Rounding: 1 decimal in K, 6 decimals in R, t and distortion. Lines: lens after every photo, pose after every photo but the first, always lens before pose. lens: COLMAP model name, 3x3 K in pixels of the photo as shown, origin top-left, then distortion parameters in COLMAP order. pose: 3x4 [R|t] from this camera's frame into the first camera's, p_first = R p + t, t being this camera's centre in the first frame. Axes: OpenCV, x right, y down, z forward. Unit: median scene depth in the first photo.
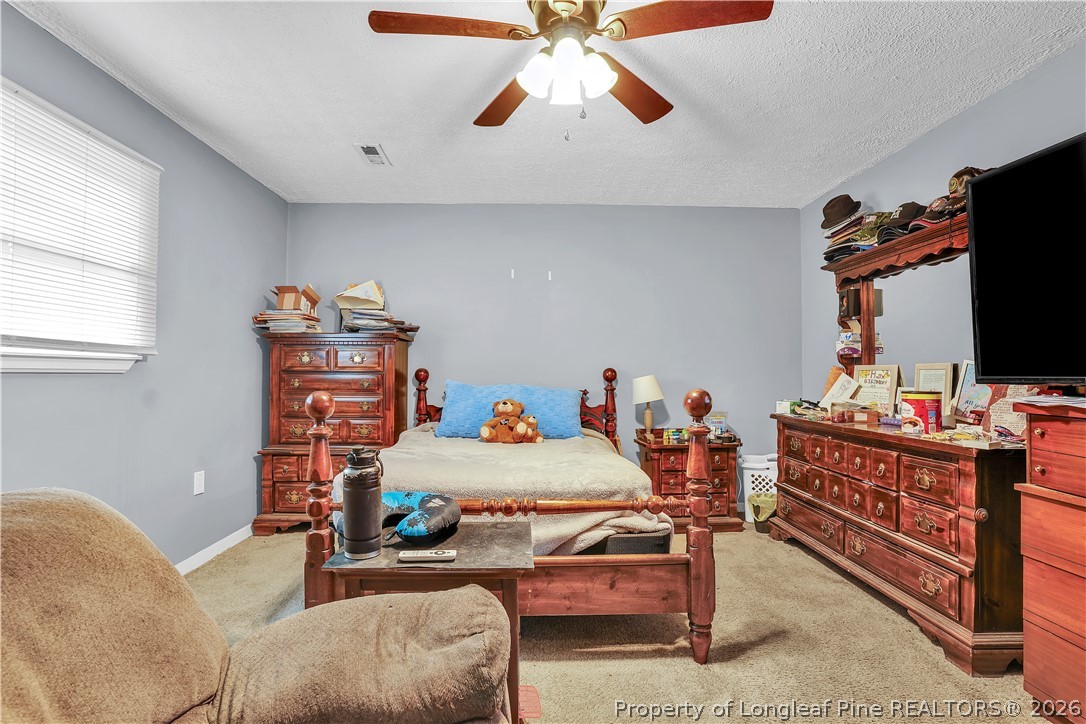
lens RADIAL K [[525.4, 0, 543.0], [0, 525.4, 362.0], [0, 0, 1]] dist [-0.036021, 0.001484]
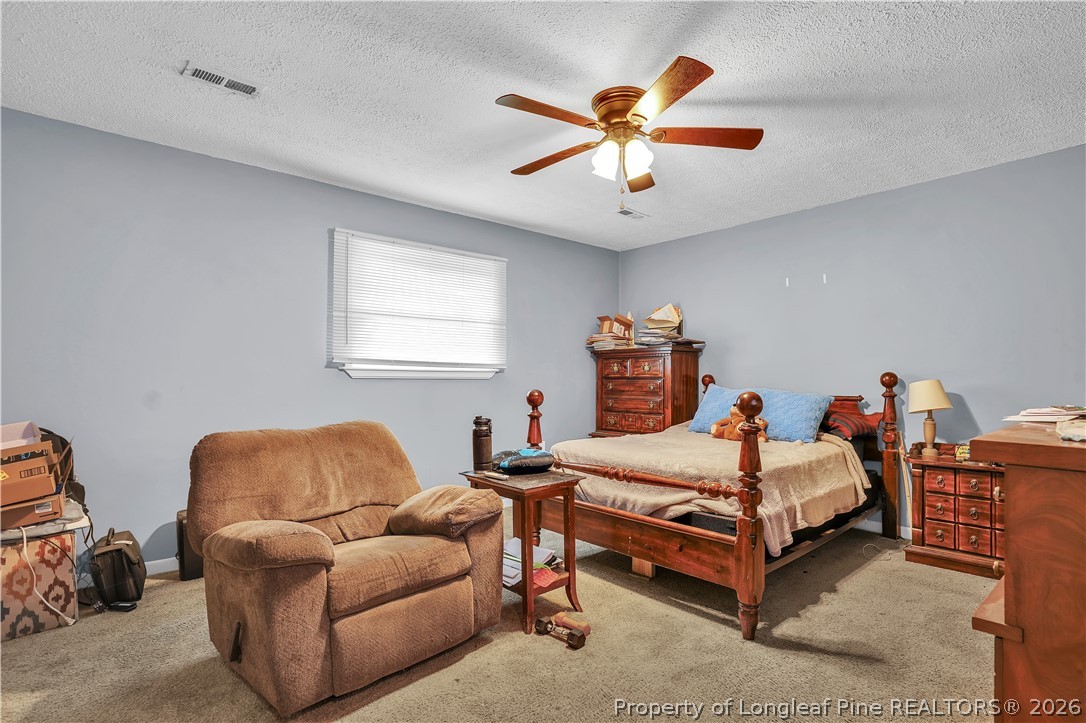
lens RADIAL K [[525.4, 0, 543.0], [0, 525.4, 361.5], [0, 0, 1]] dist [-0.036021, 0.001484]
pose [[0.637276, -0.028056, -0.770125, 0.685388], [0.017584, 0.999606, -0.021865, 0.003723], [0.770435, 0.000392, 0.637519, -0.033287]]
